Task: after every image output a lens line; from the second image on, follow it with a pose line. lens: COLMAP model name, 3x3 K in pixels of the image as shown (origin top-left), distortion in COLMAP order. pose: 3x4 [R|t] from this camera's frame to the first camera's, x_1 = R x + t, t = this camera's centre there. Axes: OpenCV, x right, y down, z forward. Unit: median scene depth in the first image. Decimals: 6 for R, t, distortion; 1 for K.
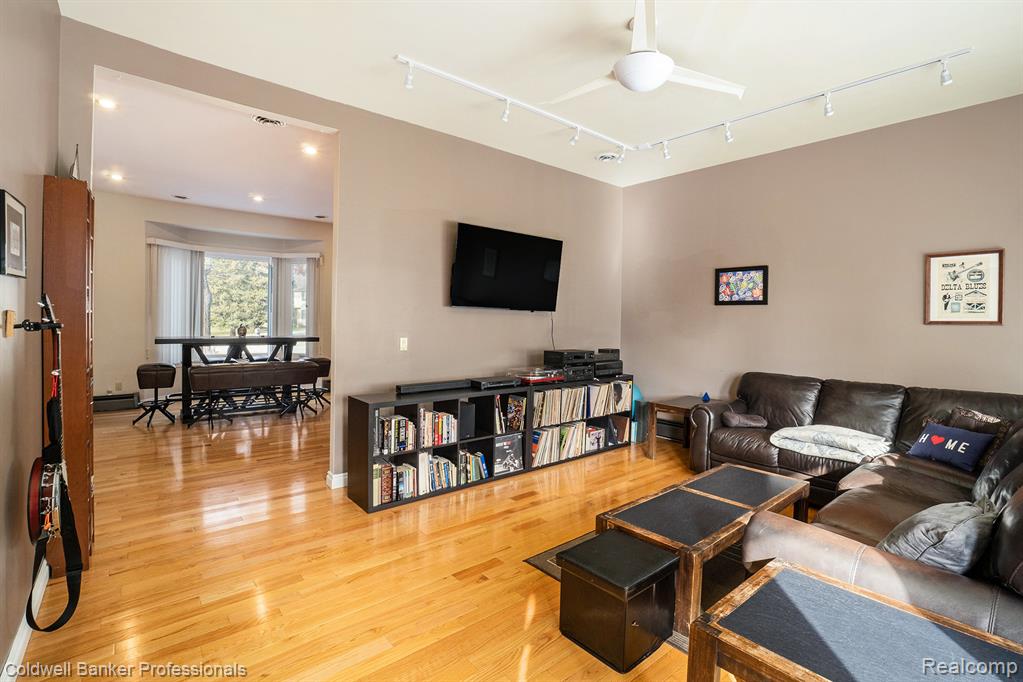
lens RADIAL K [[460.6, 0, 512.8], [0, 460.6, 336.1], [0, 0, 1]] dist [-0.039919, 0.000679]
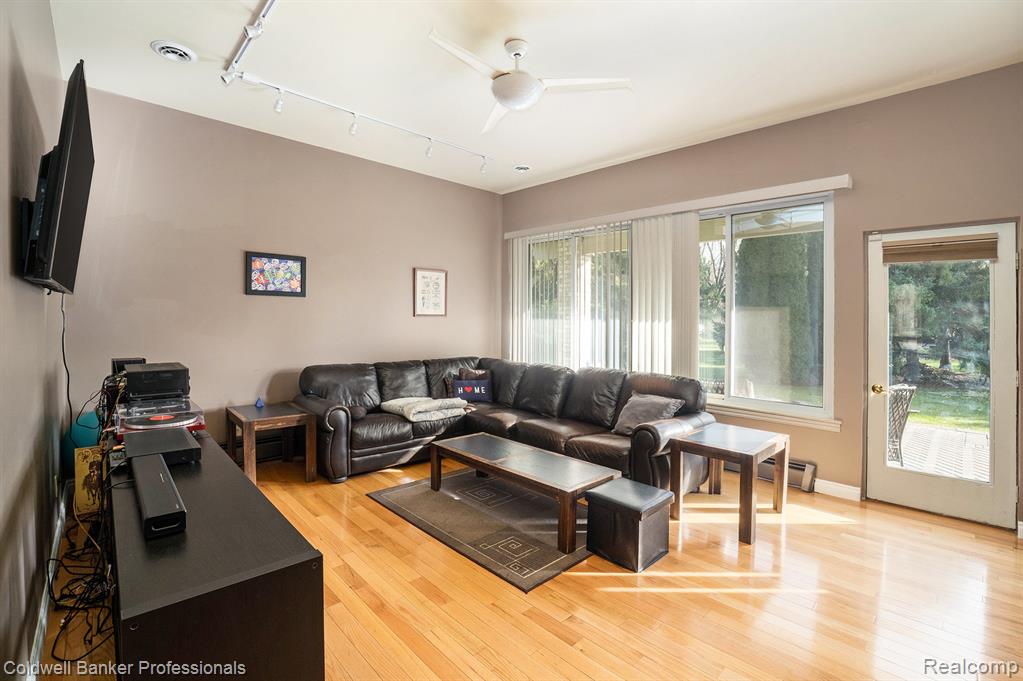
lens RADIAL K [[460.6, 0, 519.2], [0, 460.6, 332.3], [0, 0, 1]] dist [-0.039919, 0.000679]
pose [[-0.046384, -0.039703, 0.998134, -0.447525], [0.019728, 0.998979, 0.040654, -0.022721], [-0.998729, 0.021577, -0.045553, 0.566528]]
